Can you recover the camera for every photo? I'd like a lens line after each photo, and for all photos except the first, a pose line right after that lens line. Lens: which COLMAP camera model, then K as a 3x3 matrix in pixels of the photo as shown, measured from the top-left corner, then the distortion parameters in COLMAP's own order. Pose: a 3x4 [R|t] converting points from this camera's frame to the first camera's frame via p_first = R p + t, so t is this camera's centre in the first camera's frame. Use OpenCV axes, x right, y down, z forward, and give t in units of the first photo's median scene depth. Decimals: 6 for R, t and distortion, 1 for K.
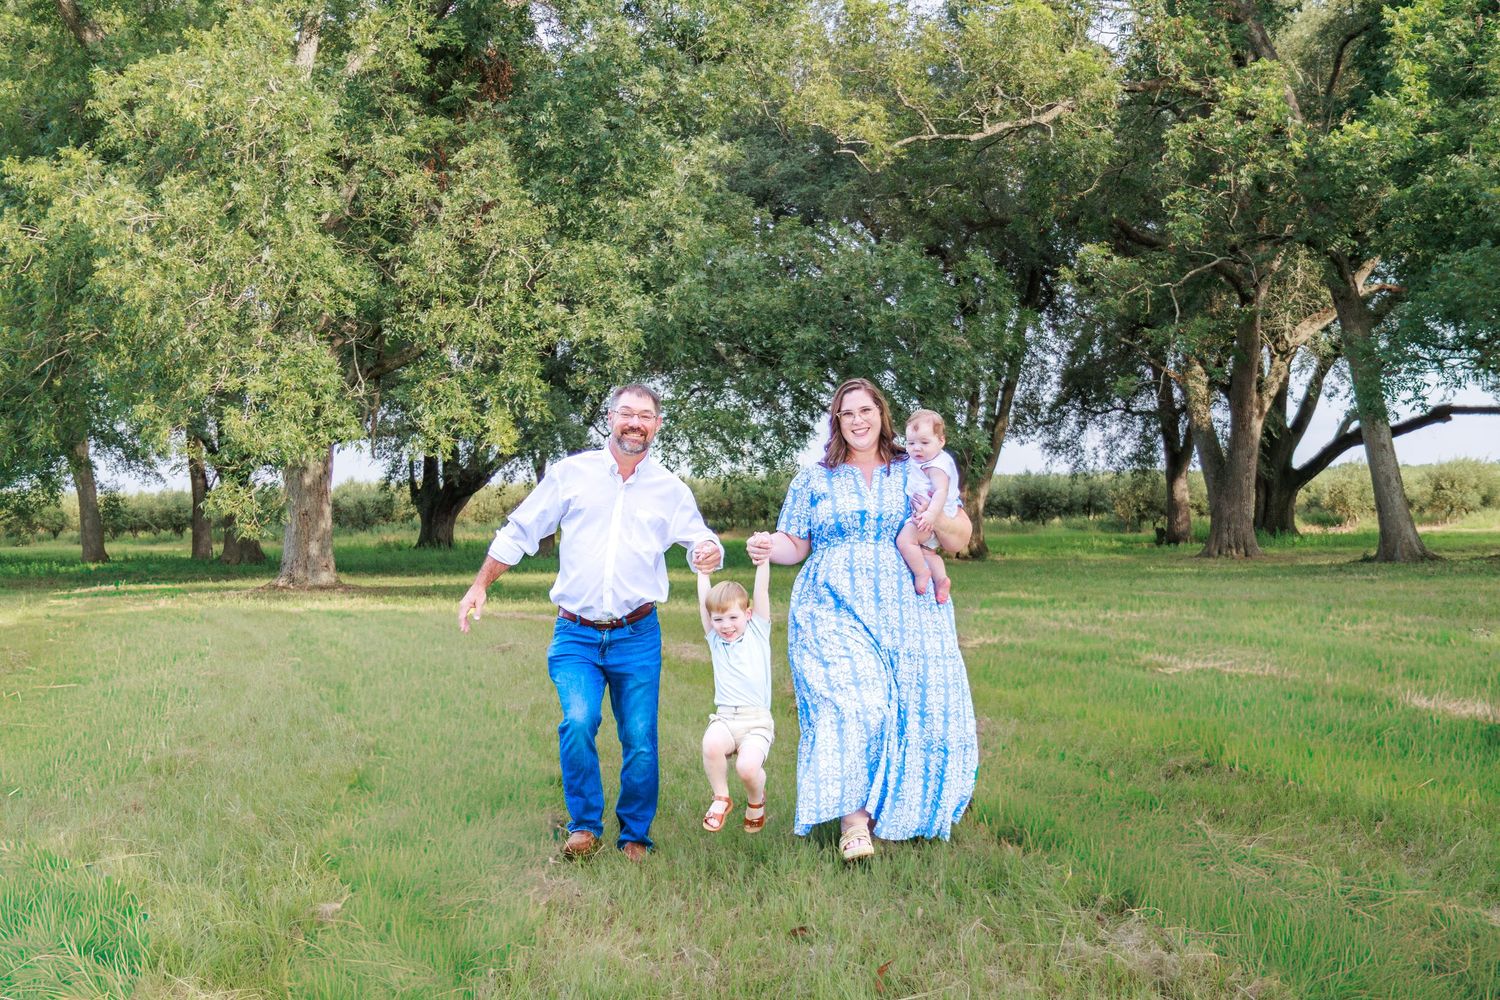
lens RADIAL K [[2168.2, 0, 750.0], [0, 2168.2, 500.0], [0, 0, 1]] dist [0.108392, -1.762755]
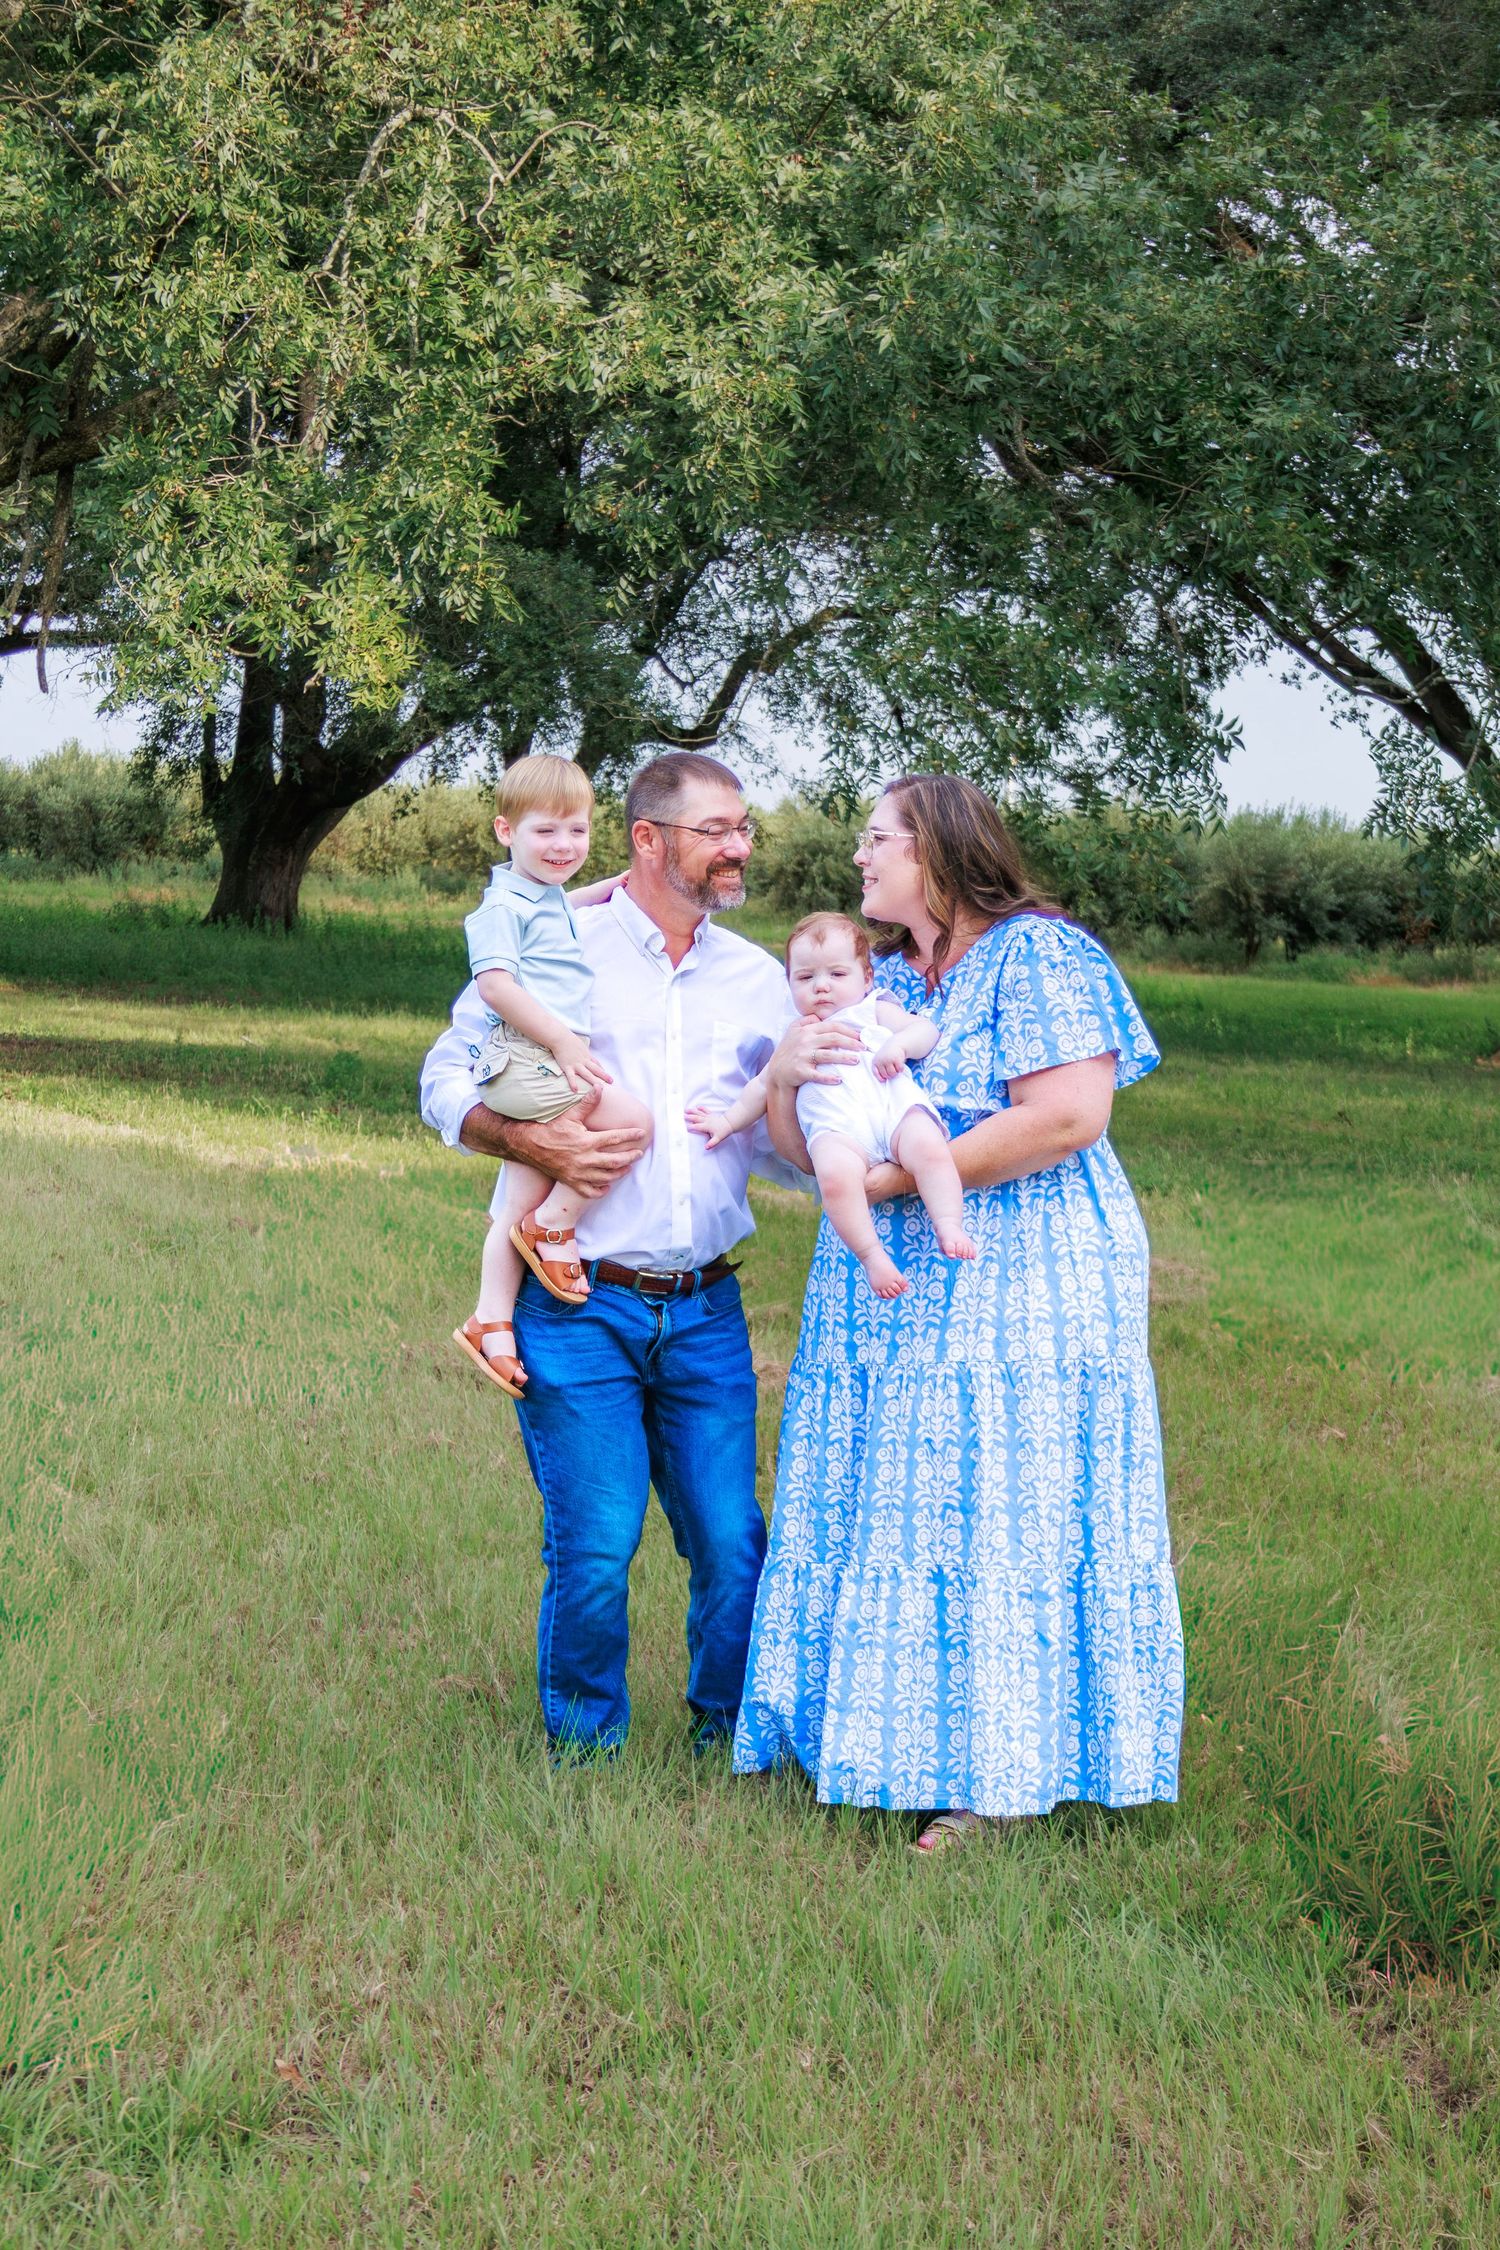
lens RADIAL K [[4324.2, 0, 480.1], [0, 4324.2, 1186.8], [0, 0, 1]] dist [-0.060067, -0.139976]
pose [[0.990494, 0.084992, -0.108154, -0.015041], [-0.075772, 0.993350, 0.086689, -0.005548], [0.114803, -0.077670, 0.990347, 0.303072]]
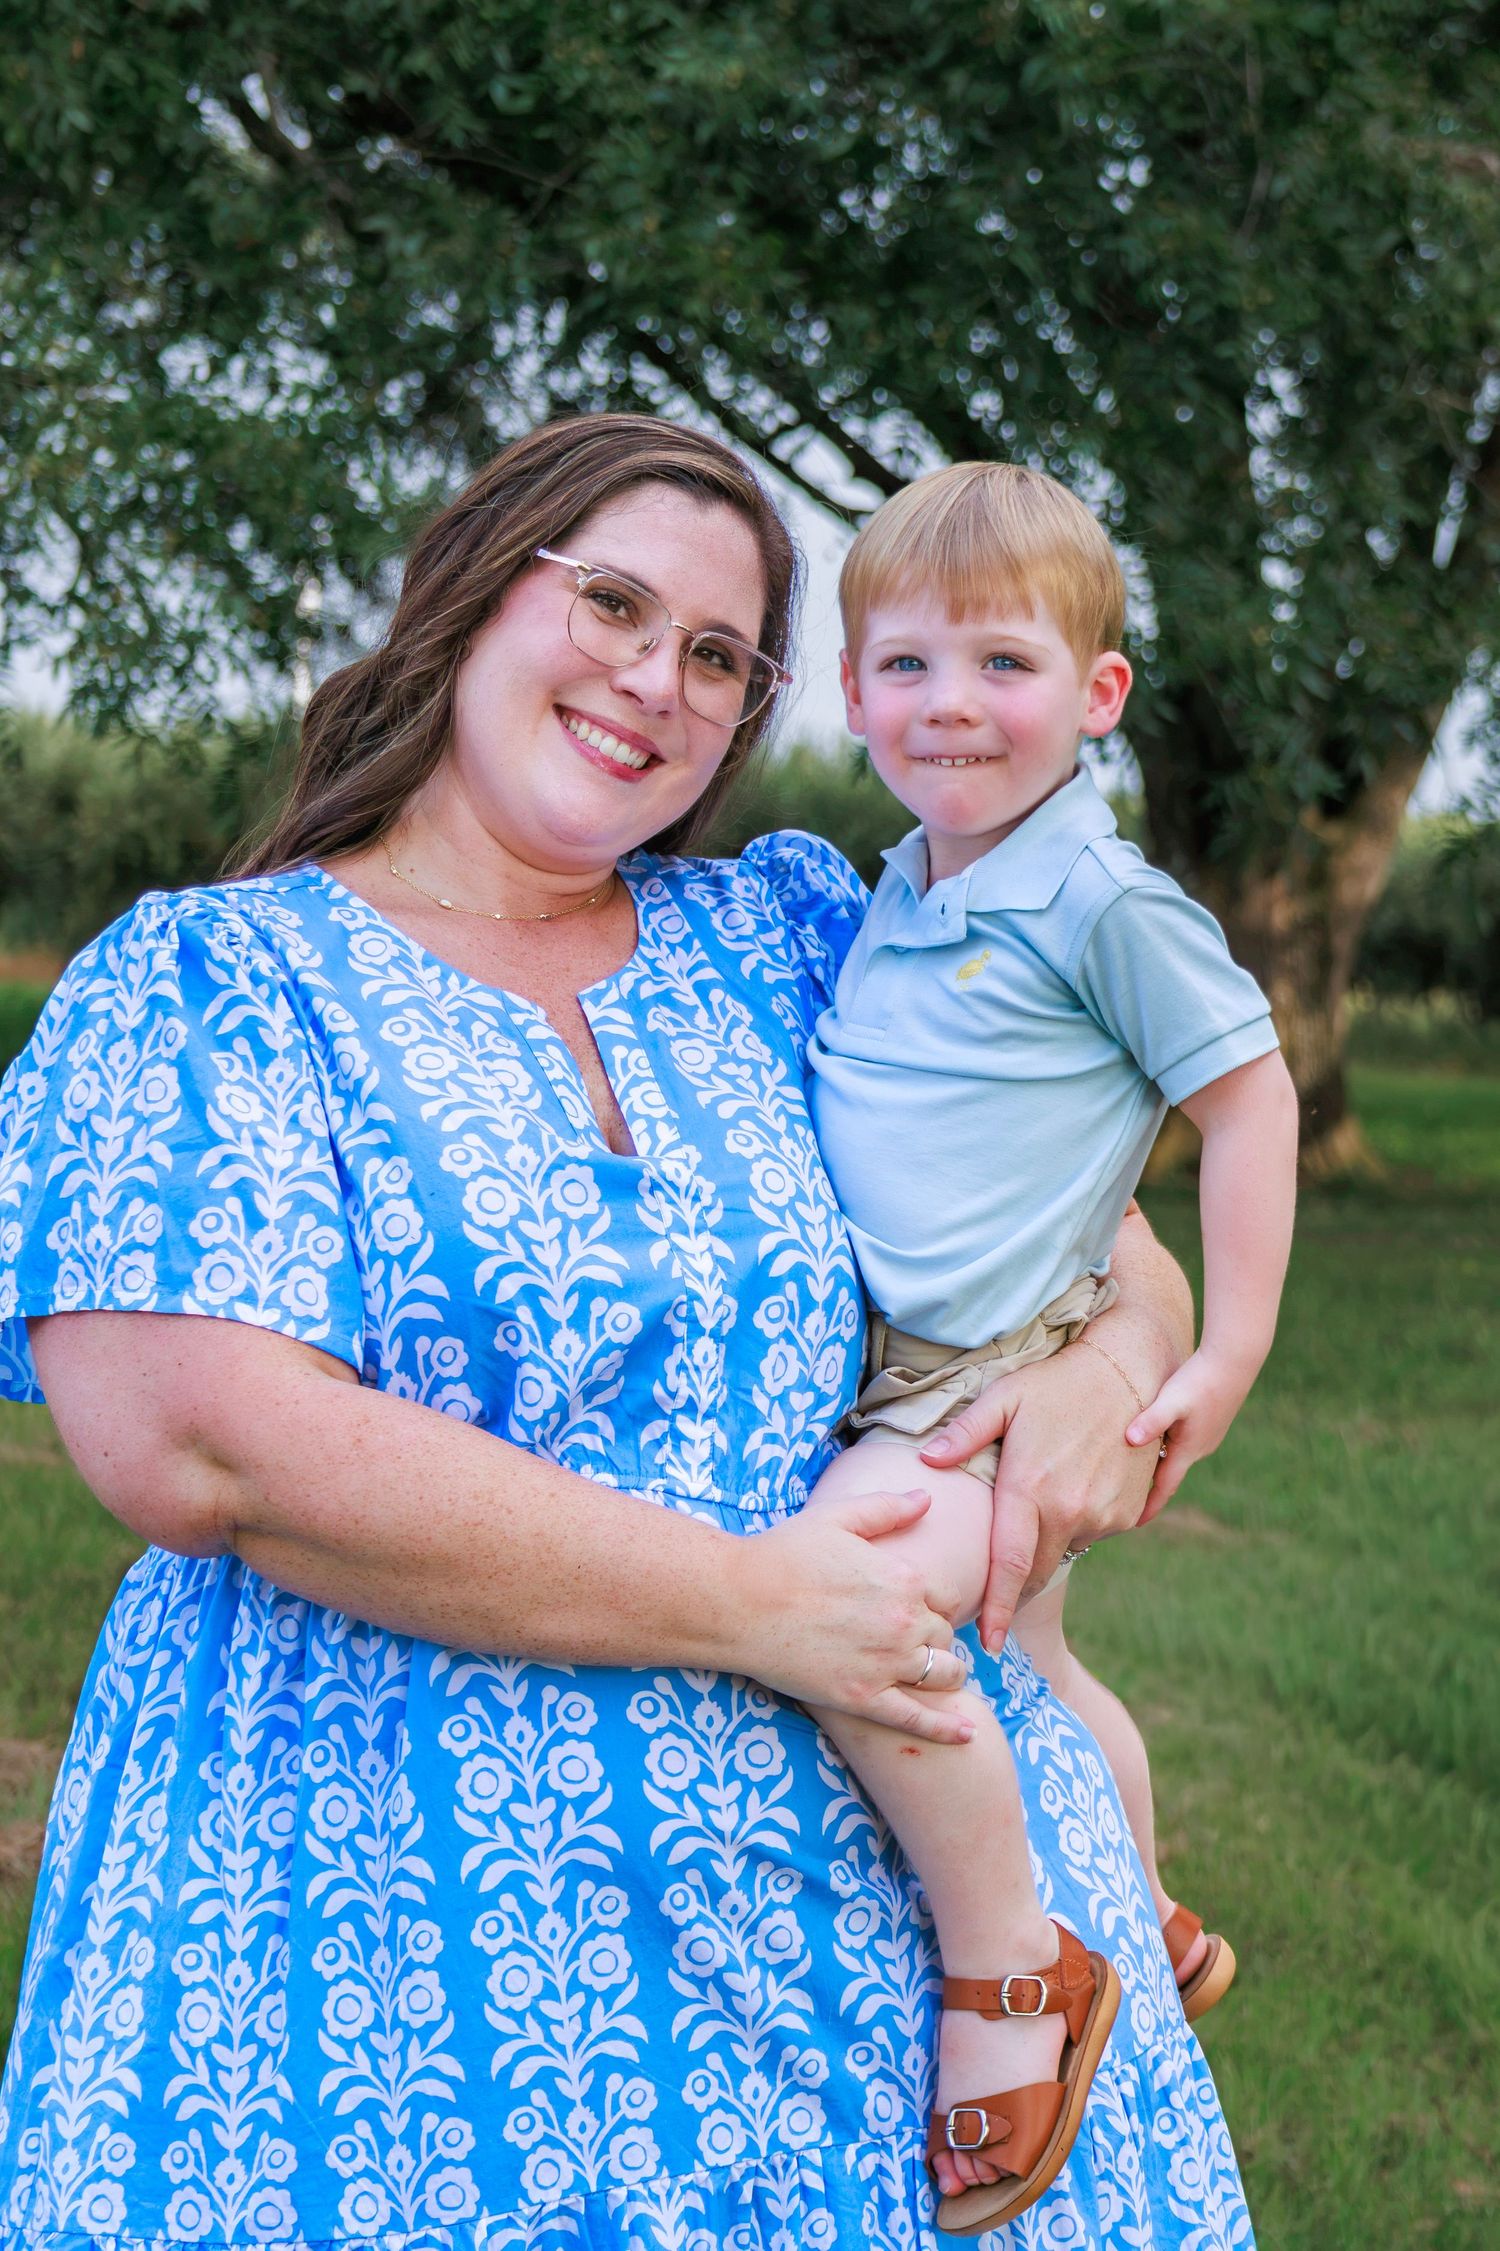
lens RADIAL K [[7995.0, 0, 750.0], [0, 7995.0, 1125.5], [0, 0, 1]] dist [-0.060713, 3.448190]
pose [[0.995095, 0.077026, 0.062078, -0.008438], [-0.079366, 0.996190, 0.036140, -0.006237], [-0.059058, -0.040890, 0.997417, 0.261334]]
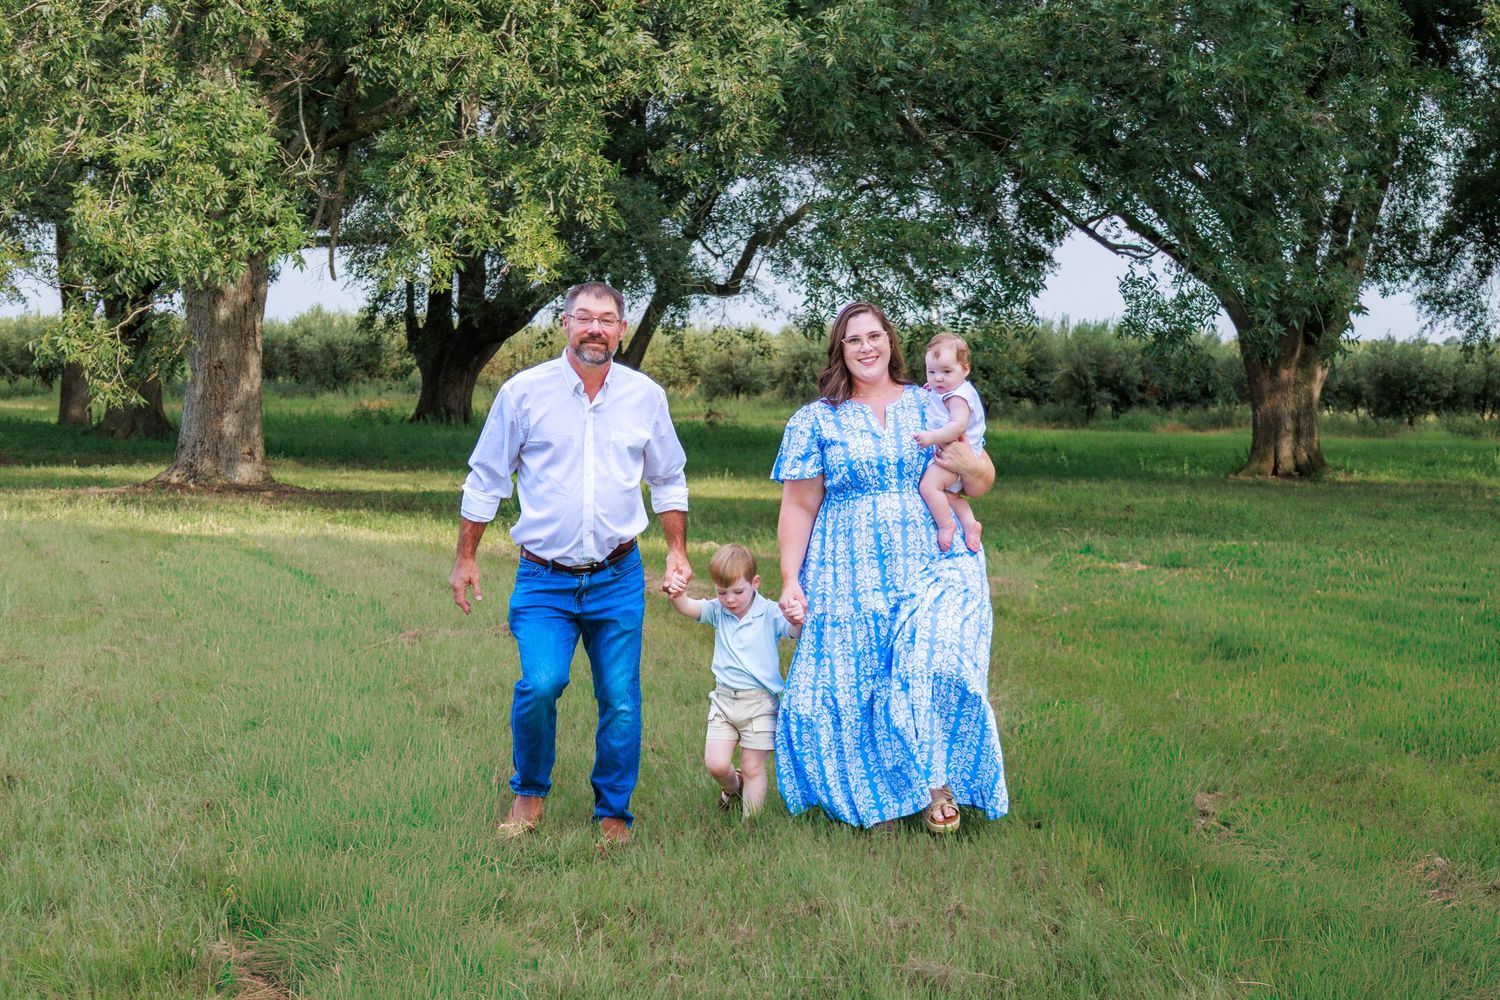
lens RADIAL K [[3172.1, 0, 750.0], [0, 3172.1, 500.0], [0, 0, 1]] dist [-0.051237, 0.086276]
pose [[0.997553, 0.042794, -0.055294, -0.005690], [-0.040151, 0.998037, 0.048057, -0.005376], [0.057242, -0.045719, 0.997313, 0.131910]]
